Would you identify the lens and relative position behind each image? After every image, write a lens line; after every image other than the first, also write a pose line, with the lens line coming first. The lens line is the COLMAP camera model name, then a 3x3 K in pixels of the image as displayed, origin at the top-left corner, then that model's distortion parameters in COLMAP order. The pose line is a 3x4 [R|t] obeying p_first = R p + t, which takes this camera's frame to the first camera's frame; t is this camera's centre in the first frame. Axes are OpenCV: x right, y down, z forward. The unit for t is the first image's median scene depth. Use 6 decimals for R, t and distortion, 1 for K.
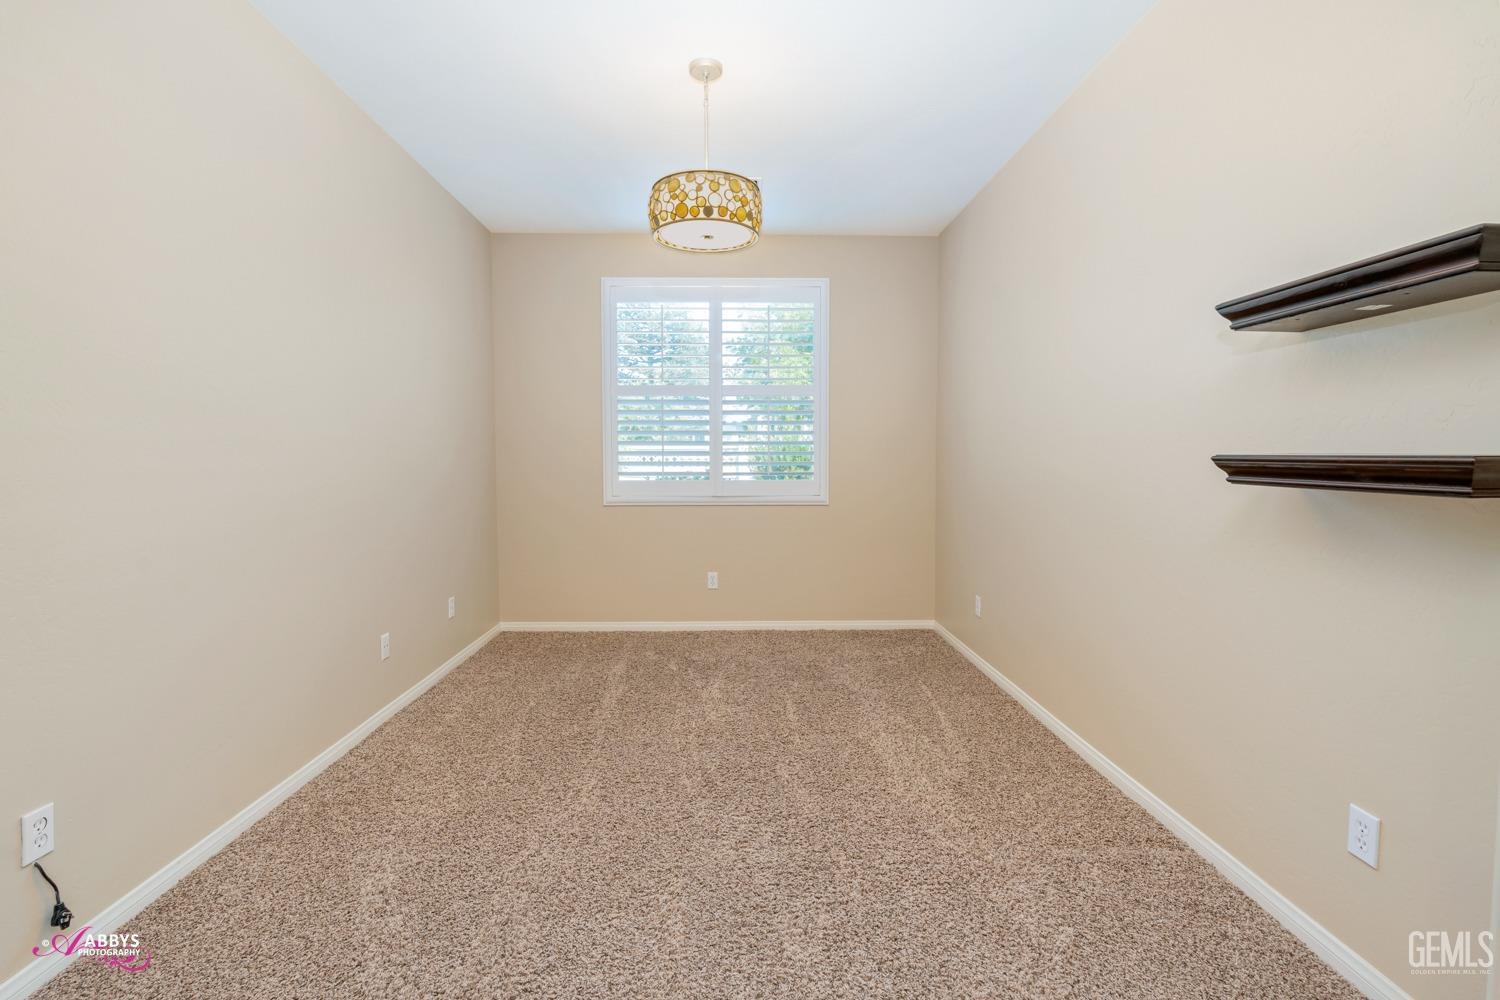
lens RADIAL K [[679.7, 0, 757.3], [0, 679.7, 496.4], [0, 0, 1]] dist [-0.002633, -0.000710]
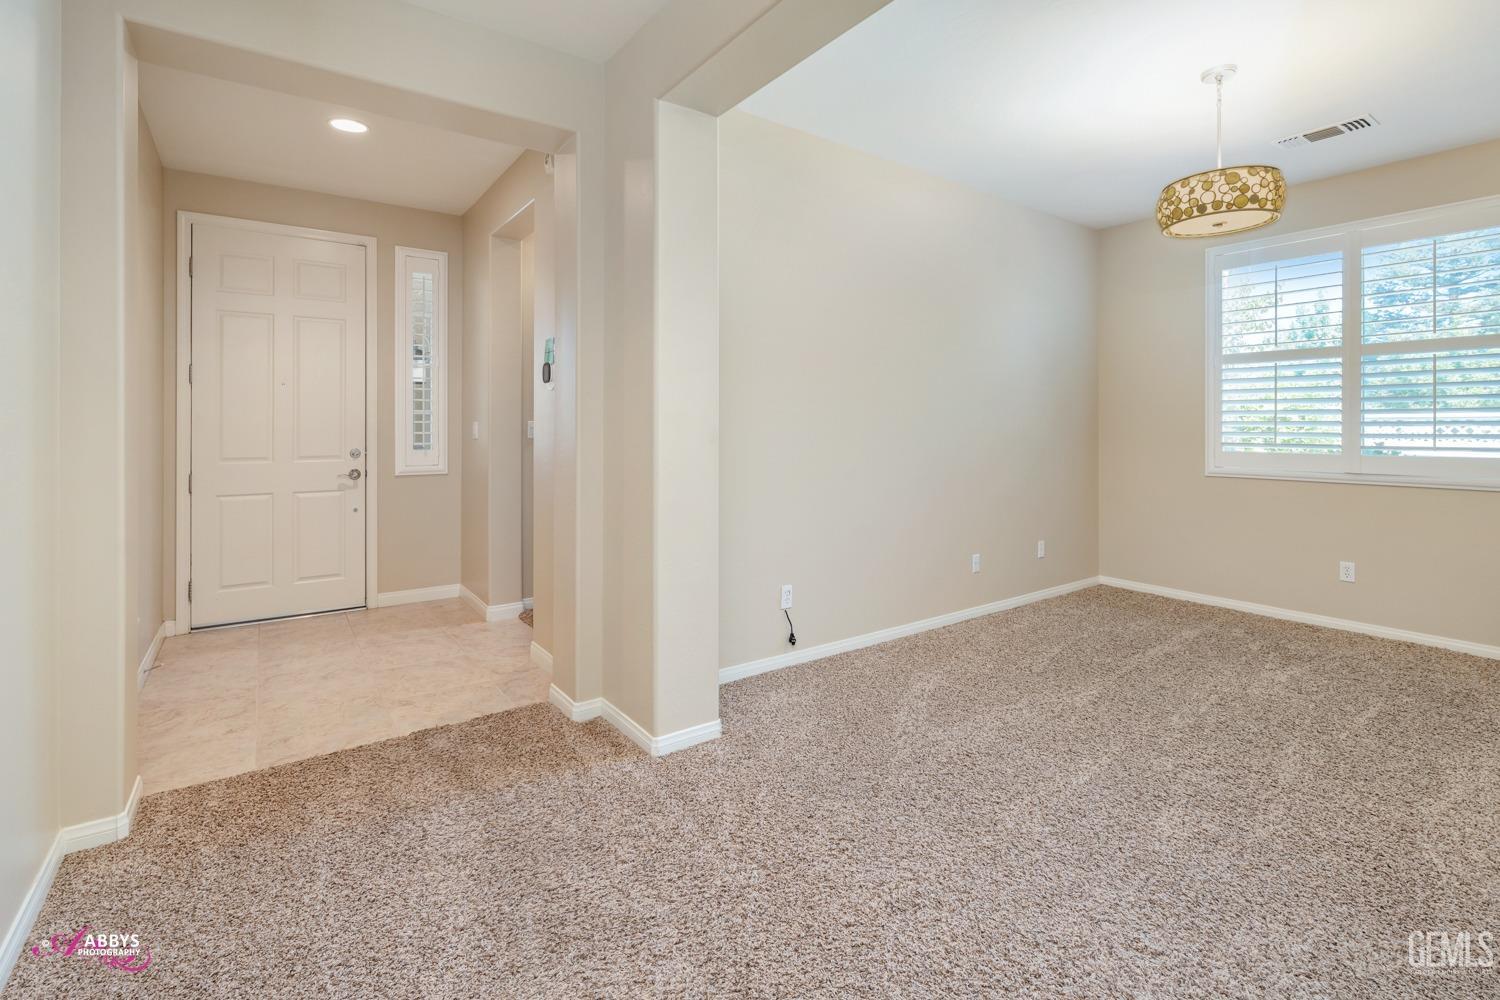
lens RADIAL K [[679.7, 0, 746.4], [0, 679.7, 502.0], [0, 0, 1]] dist [-0.002633, -0.000710]
pose [[0.566903, 0.091963, -0.818635, 0.457925], [-0.049484, 0.995756, 0.077592, 0.015641], [0.822297, -0.003478, 0.569048, -0.261219]]
